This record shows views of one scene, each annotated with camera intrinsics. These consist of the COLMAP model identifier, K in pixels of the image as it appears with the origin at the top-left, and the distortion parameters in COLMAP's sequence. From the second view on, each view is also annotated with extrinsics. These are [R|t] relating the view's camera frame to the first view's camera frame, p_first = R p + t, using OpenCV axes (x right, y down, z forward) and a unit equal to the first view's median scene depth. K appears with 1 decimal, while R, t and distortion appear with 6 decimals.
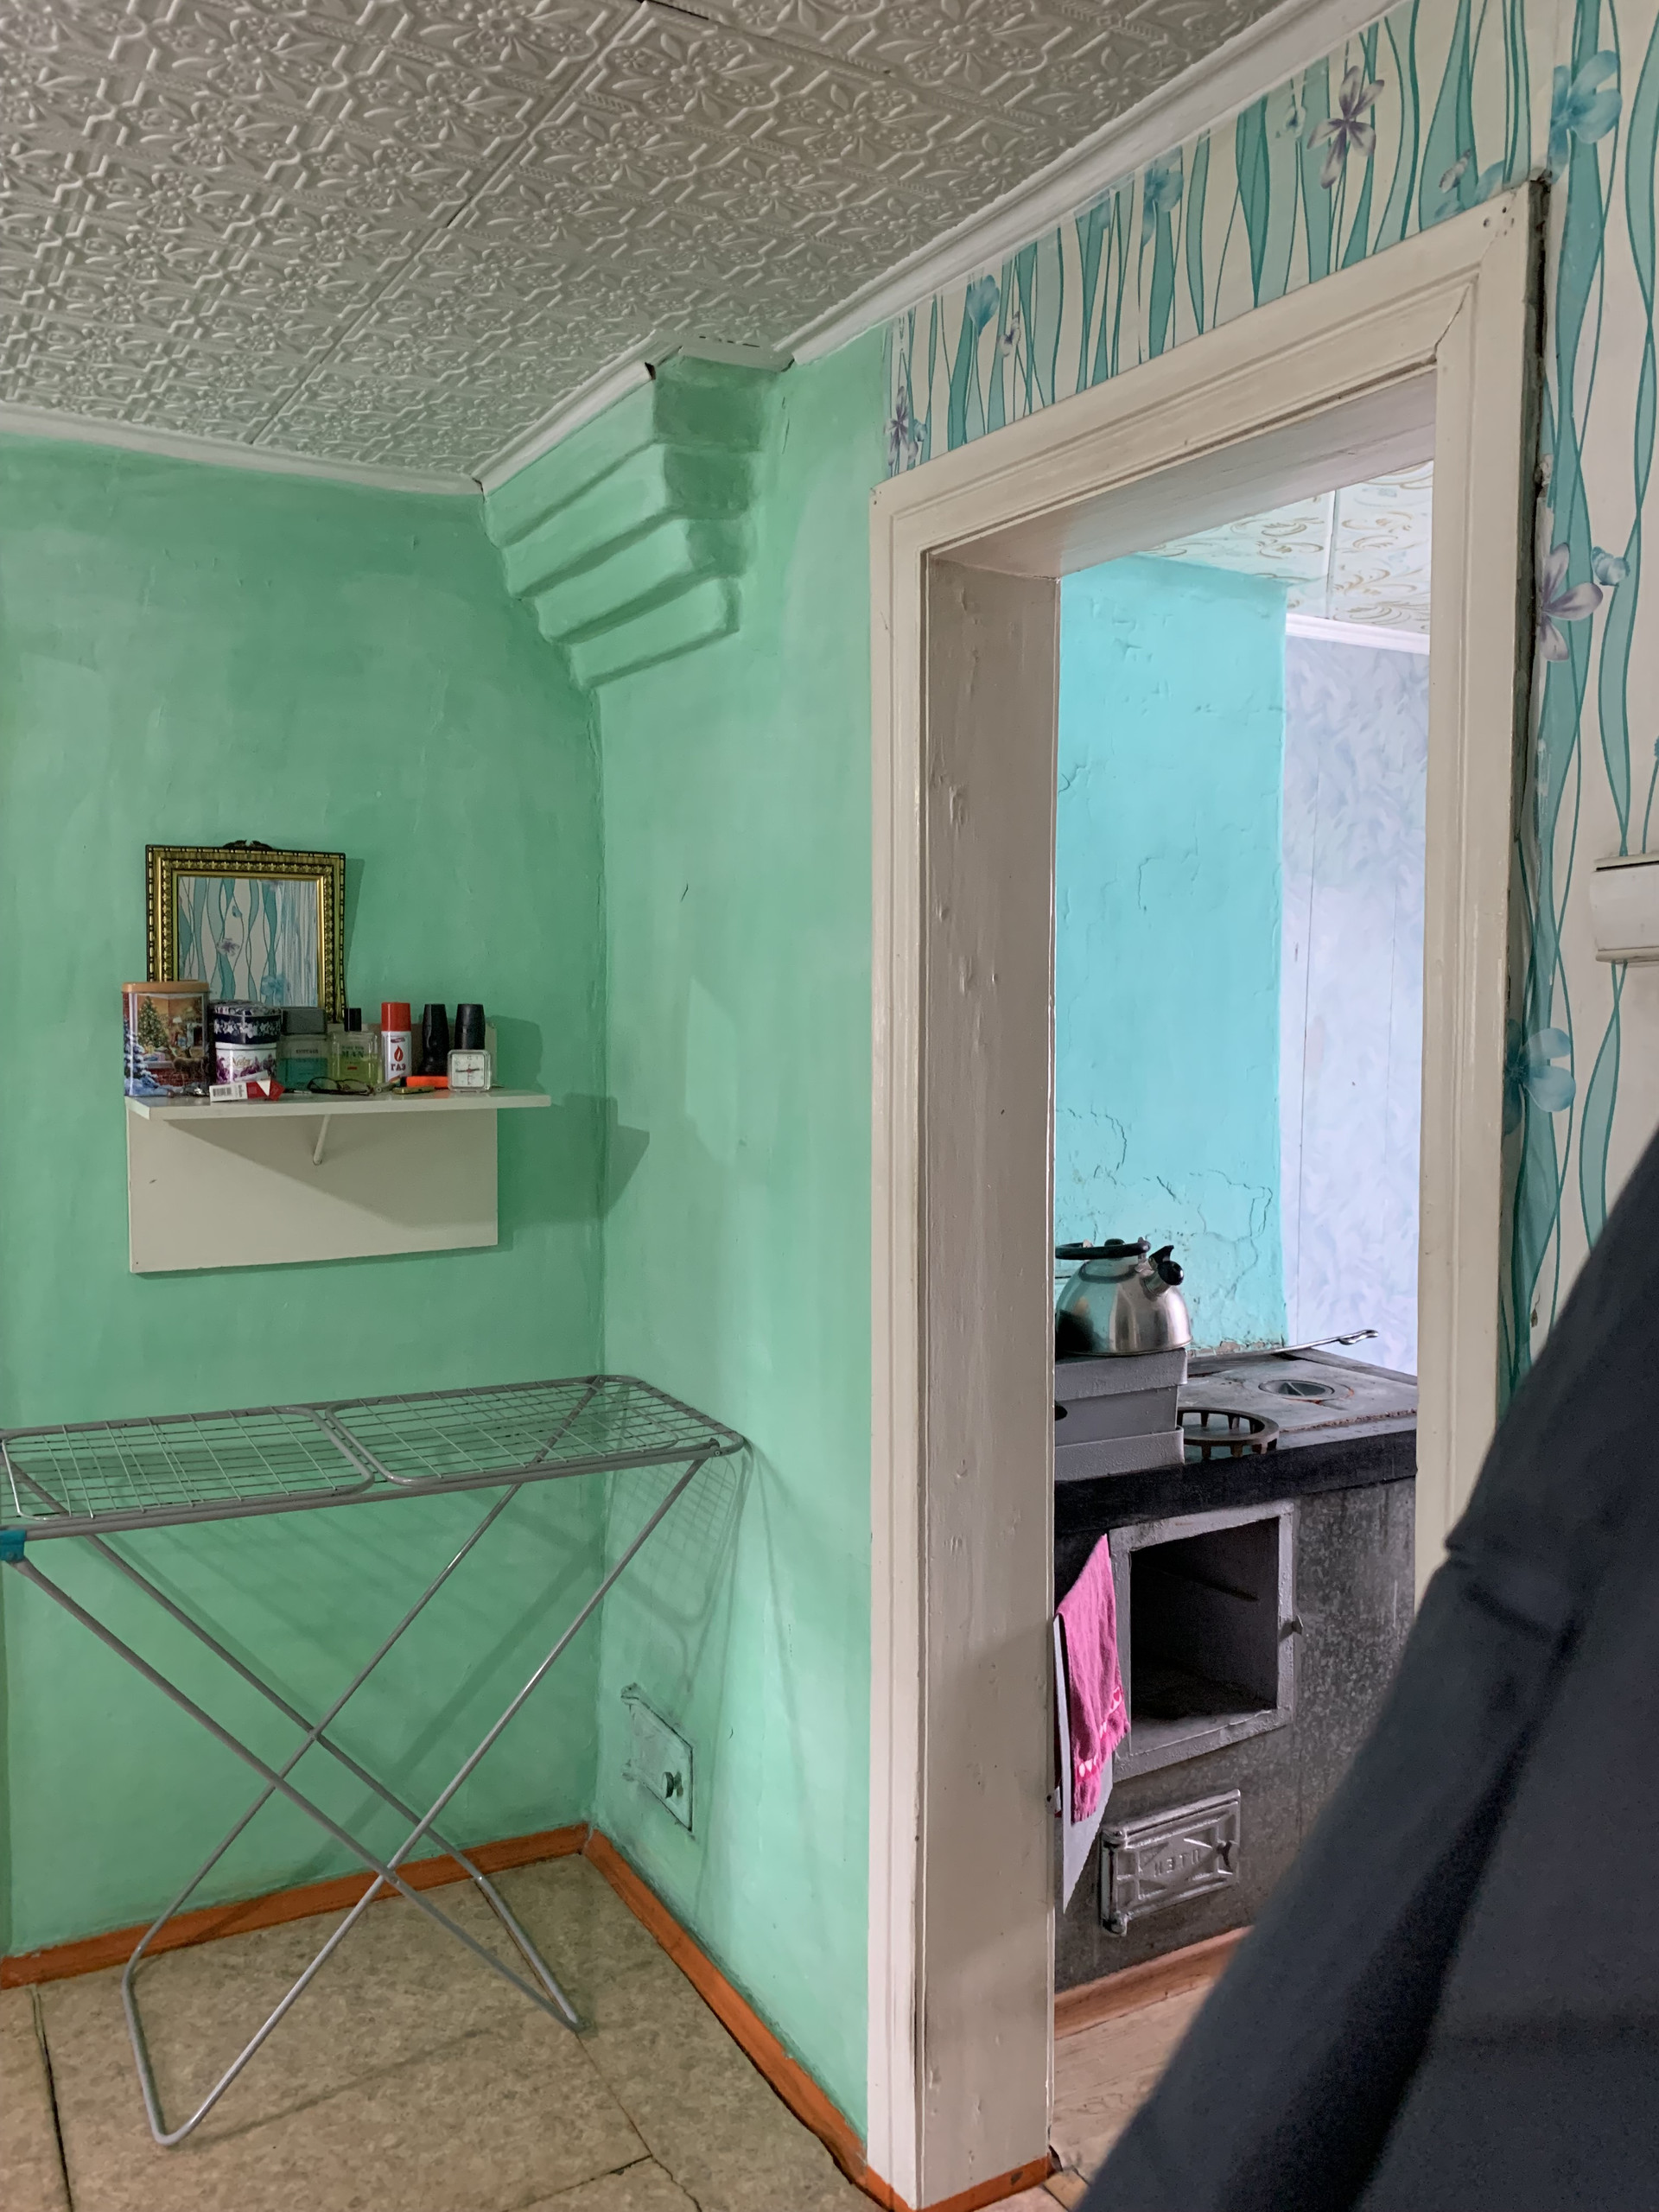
lens RADIAL K [[1702.2, 0, 832.8], [0, 1702.2, 1085.7], [0, 0, 1]] dist [0.041194, -0.055073]
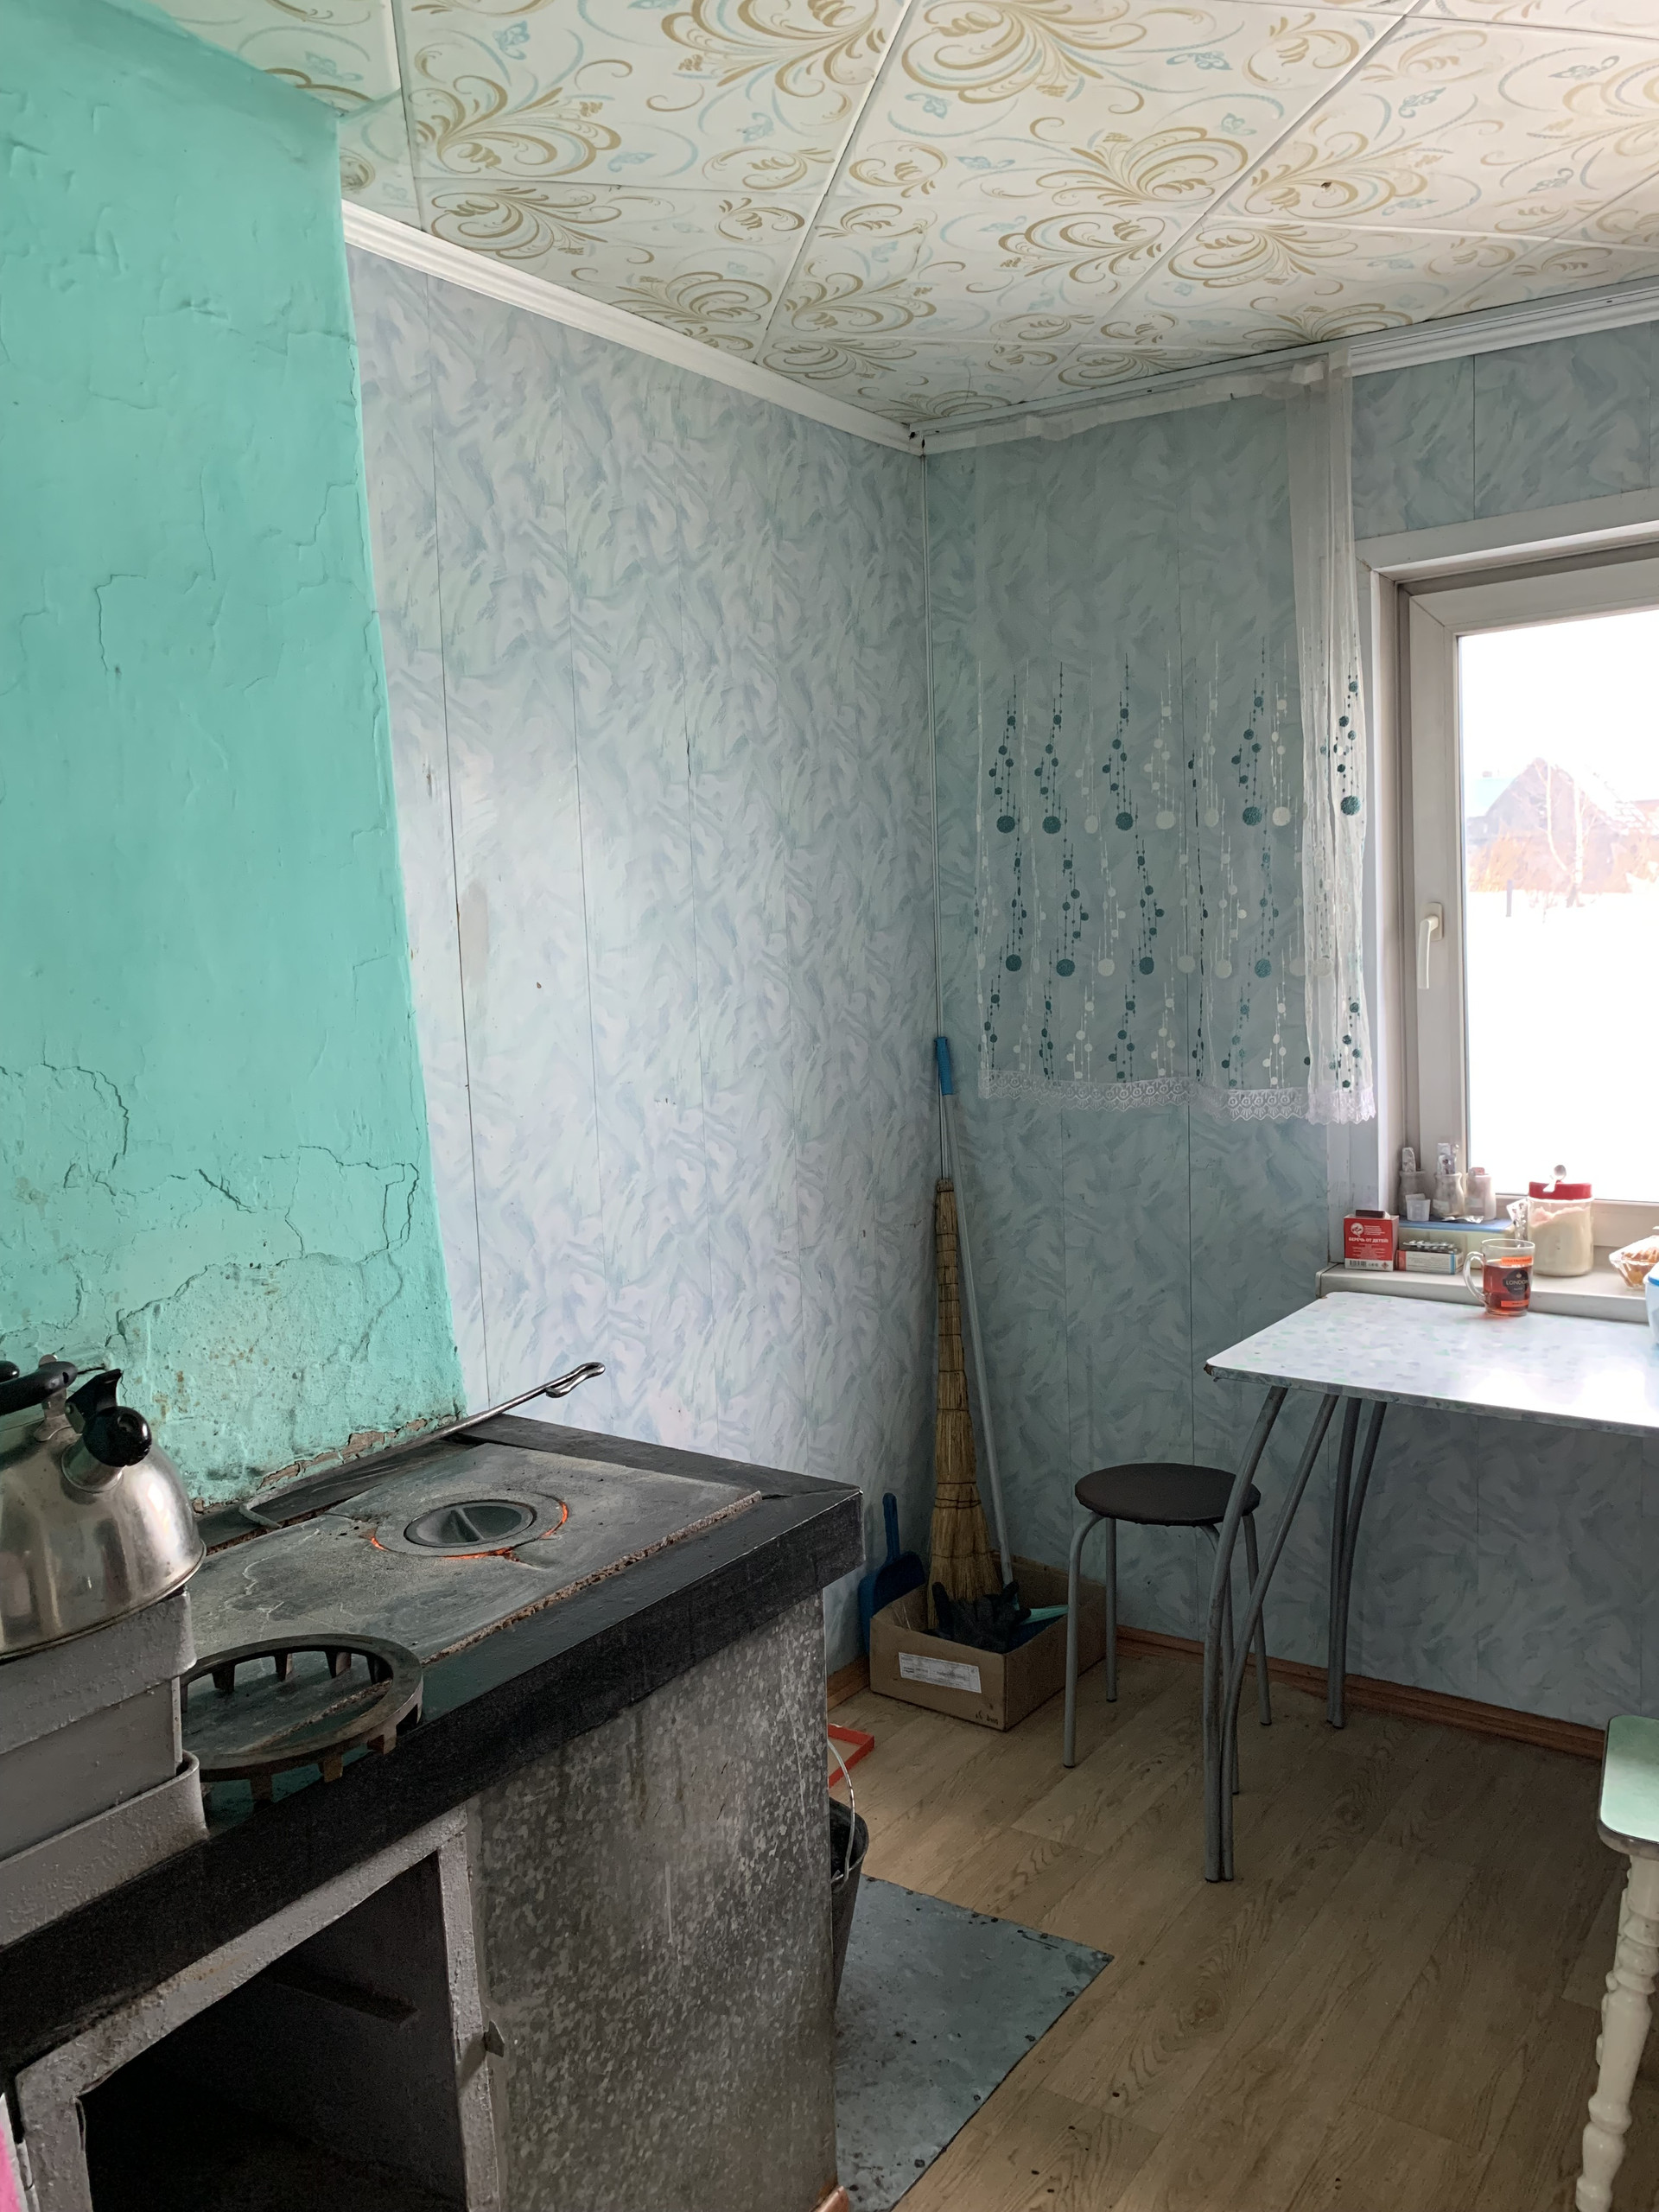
lens RADIAL K [[1702.2, 0, 827.6], [0, 1702.2, 1110.5], [0, 0, 1]] dist [0.041194, -0.055073]
pose [[0.899254, -0.100178, 0.425802, 0.150423], [0.076925, 0.994469, 0.071509, 0.010417], [-0.430611, -0.031550, 0.901986, 0.444587]]
